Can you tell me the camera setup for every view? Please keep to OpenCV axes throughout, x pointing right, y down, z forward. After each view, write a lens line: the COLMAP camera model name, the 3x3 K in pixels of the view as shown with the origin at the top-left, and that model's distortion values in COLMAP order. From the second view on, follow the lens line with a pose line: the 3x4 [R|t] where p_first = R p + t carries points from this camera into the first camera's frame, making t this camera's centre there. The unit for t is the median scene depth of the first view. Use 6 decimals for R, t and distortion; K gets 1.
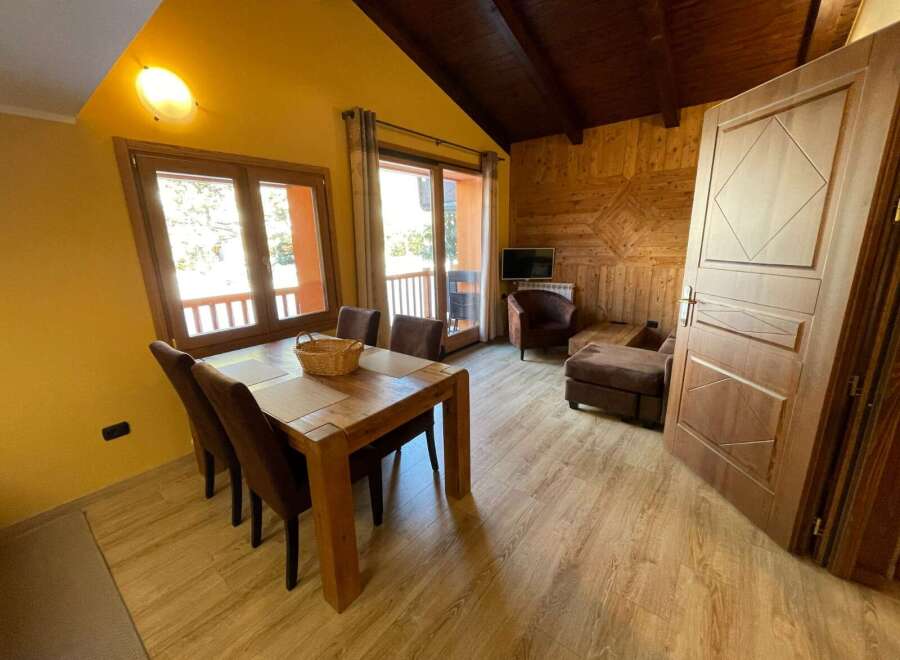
lens RADIAL K [[366.1, 0, 451.0], [0, 366.1, 330.9], [0, 0, 1]] dist [0.000292, 0.000075]
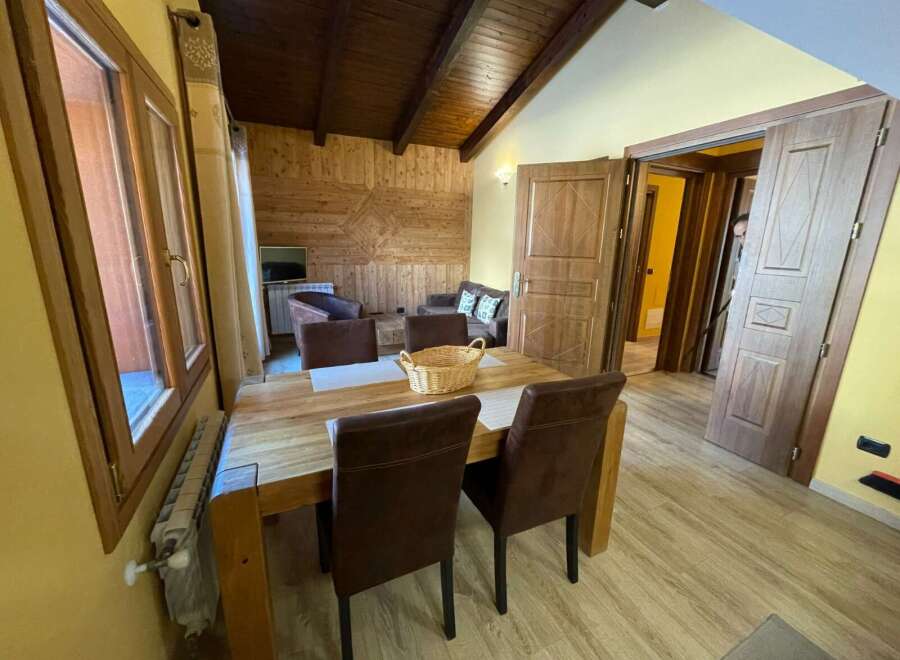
lens RADIAL K [[366.1, 0, 452.4], [0, 366.1, 328.7], [0, 0, 1]] dist [0.000292, 0.000075]
pose [[0.452220, -0.173803, 0.874808, -0.468689], [0.184759, 0.977809, 0.098758, -0.046360], [-0.872560, 0.116969, 0.474297, 0.260175]]
